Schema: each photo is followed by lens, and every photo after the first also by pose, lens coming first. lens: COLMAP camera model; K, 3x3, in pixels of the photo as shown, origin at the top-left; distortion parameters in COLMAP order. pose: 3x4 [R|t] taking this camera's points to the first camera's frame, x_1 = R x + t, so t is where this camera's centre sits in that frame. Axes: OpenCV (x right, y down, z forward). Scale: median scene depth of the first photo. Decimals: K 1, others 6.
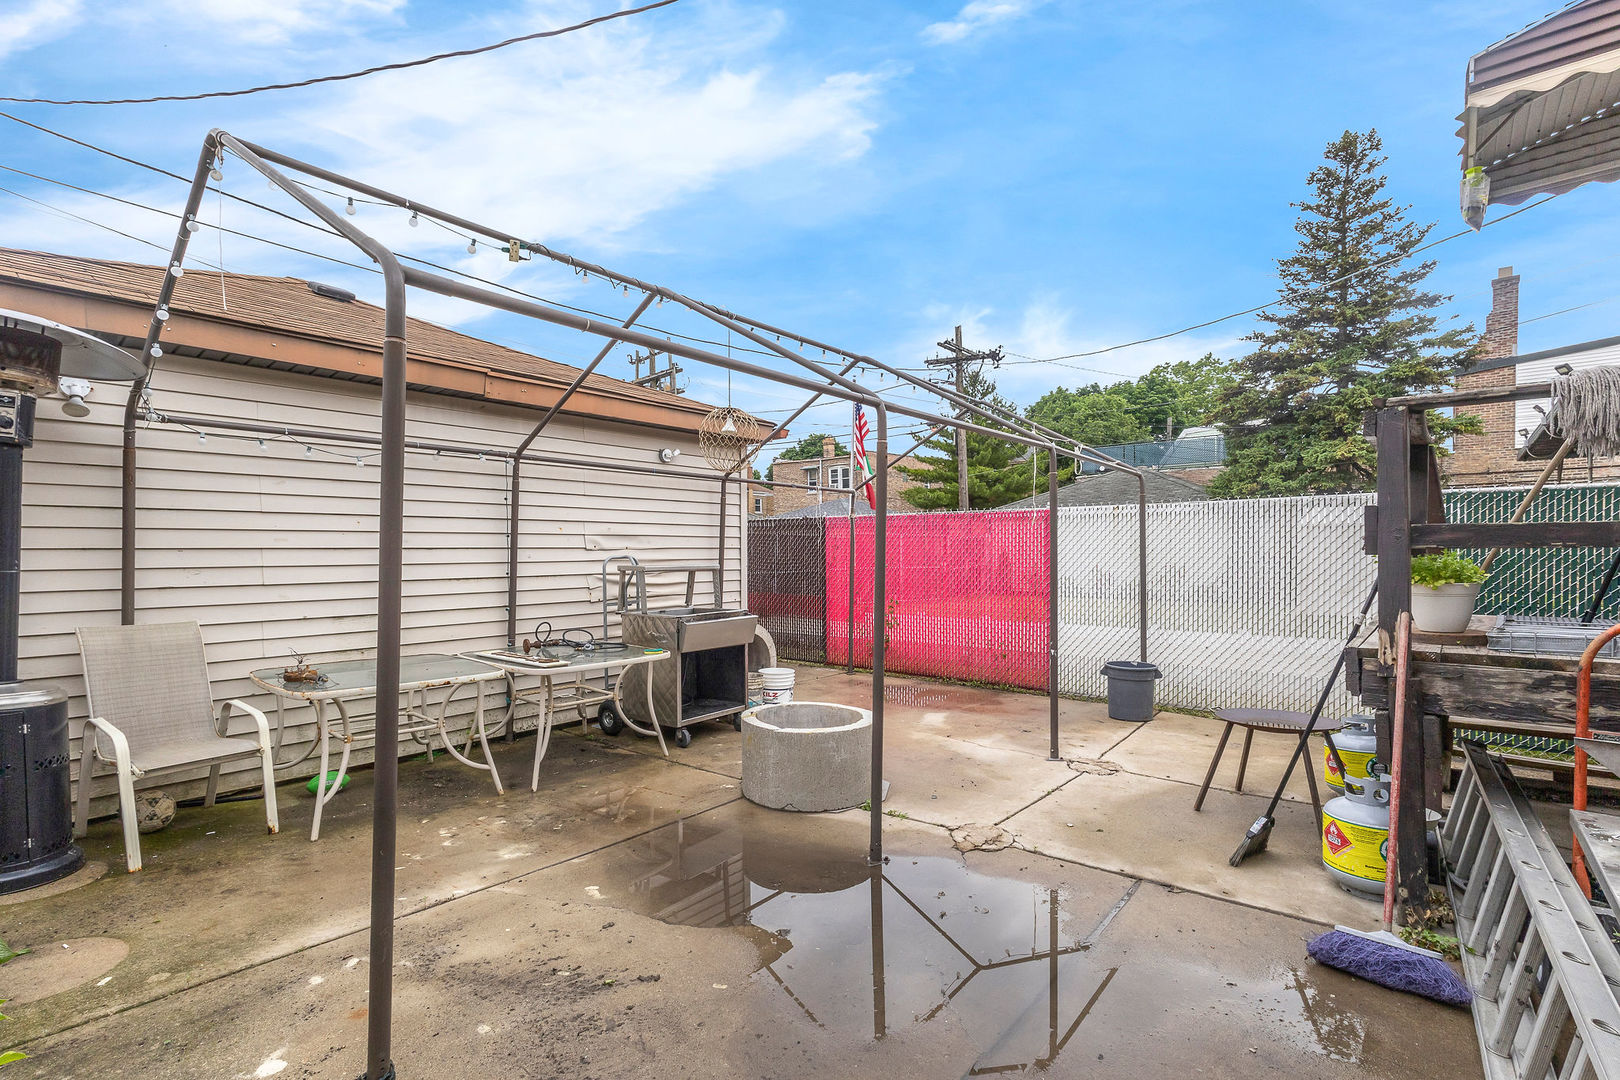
lens RADIAL K [[764.0, 0, 815.3], [0, 764.0, 546.6], [0, 0, 1]] dist [0.000273, 0.000460]
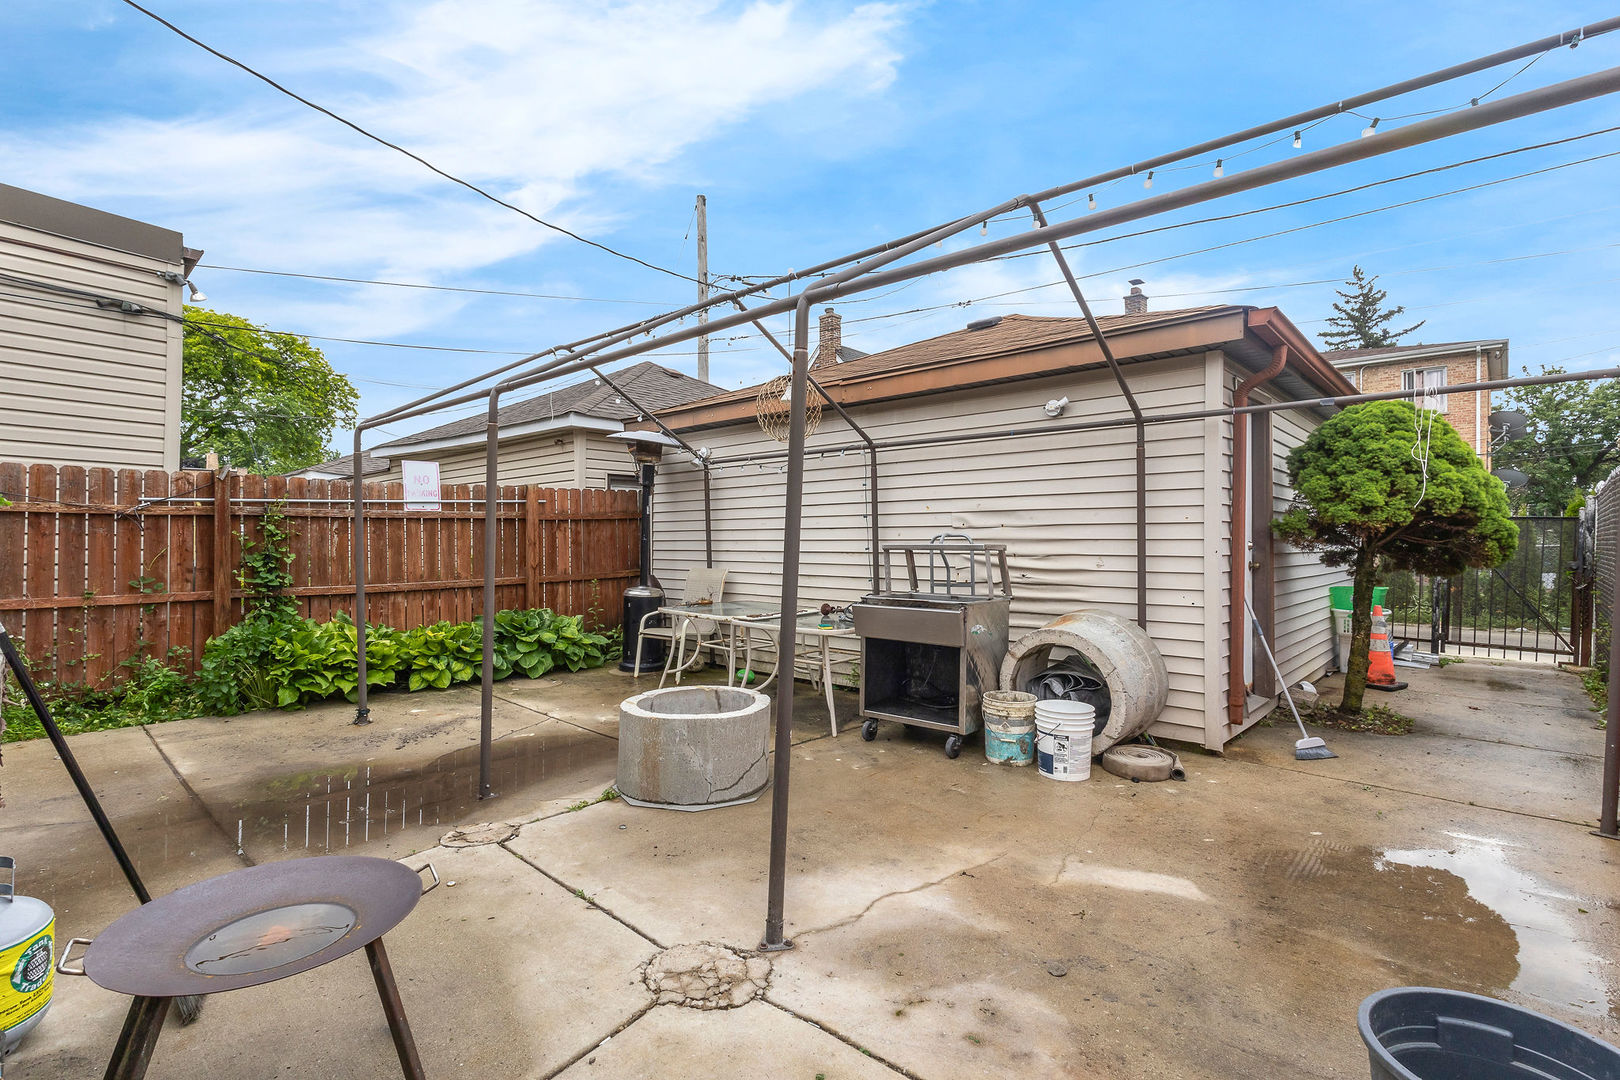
lens RADIAL K [[748.4, 0, 801.3], [0, 748.4, 543.8], [0, 0, 1]] dist [0.001178, -0.000284]
pose [[-0.067295, 0.008336, -0.997698, 0.736353], [0.006870, 0.999945, 0.007891, 0.017395], [0.997709, -0.006323, -0.067349, 0.981511]]
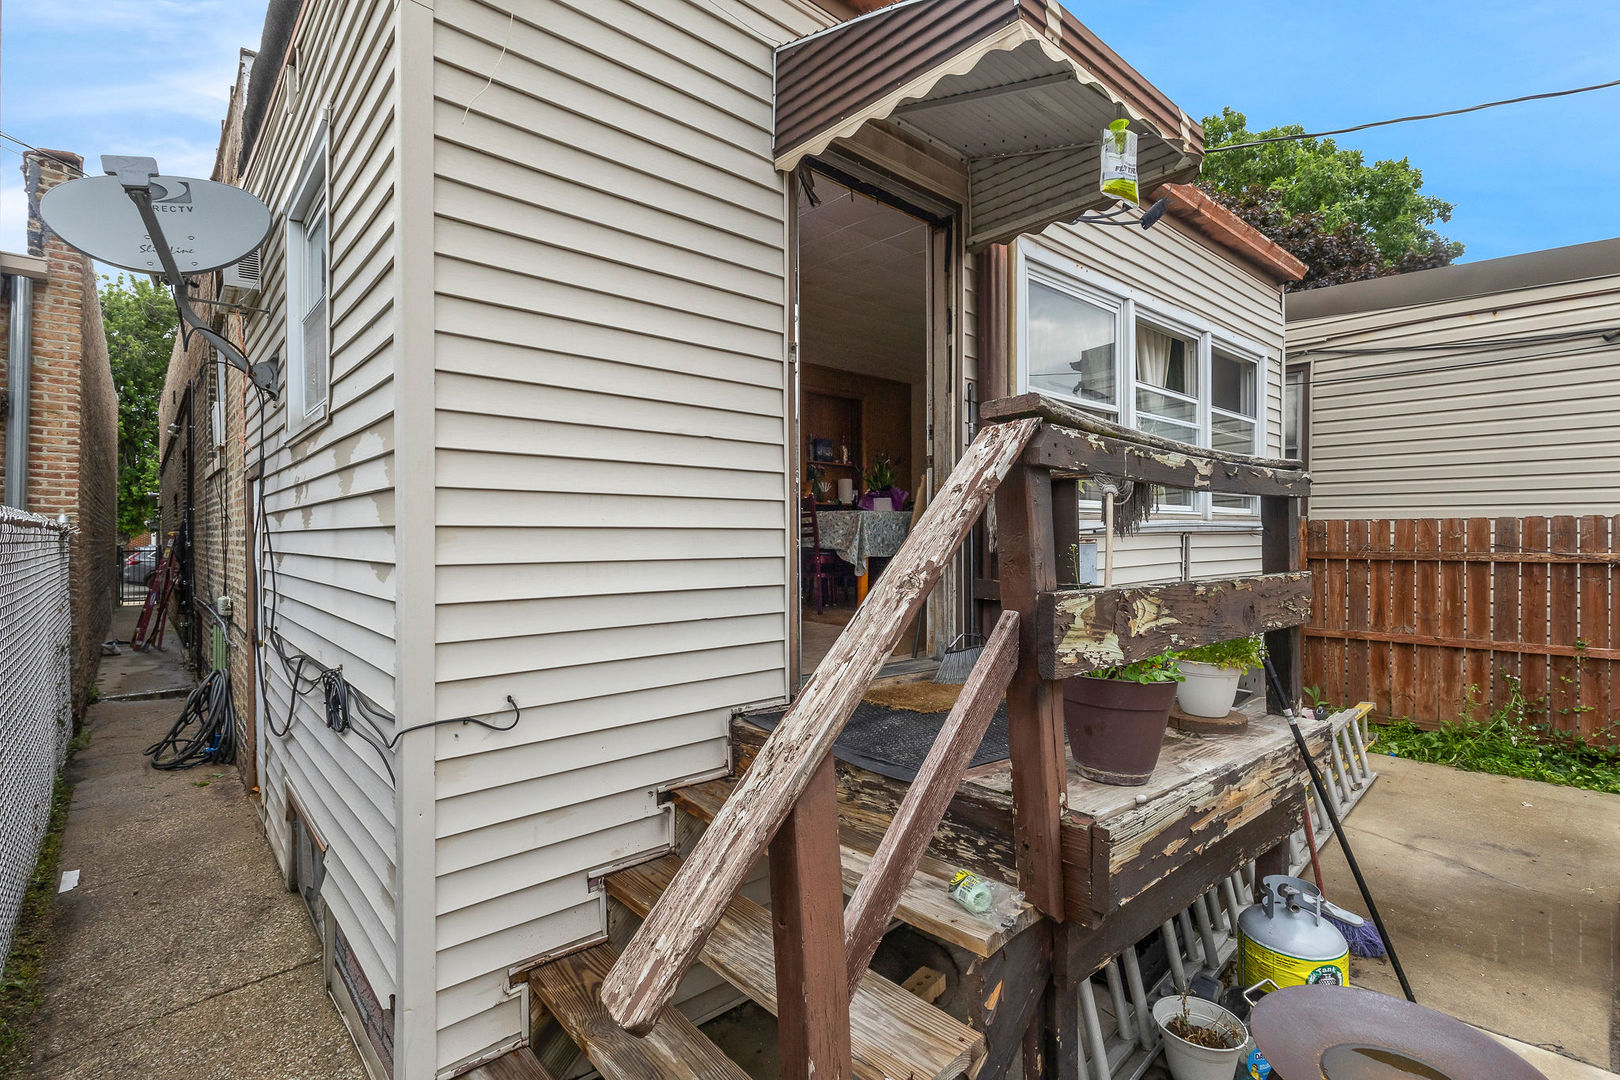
lens RADIAL K [[764.0, 0, 815.3], [0, 764.0, 546.6], [0, 0, 1]] dist [0.000273, 0.000460]
pose [[-0.987869, 0.012535, 0.154781, 0.637171], [0.012427, 0.999921, -0.001666, -0.052671], [-0.154790, 0.000278, -0.987947, 1.106692]]
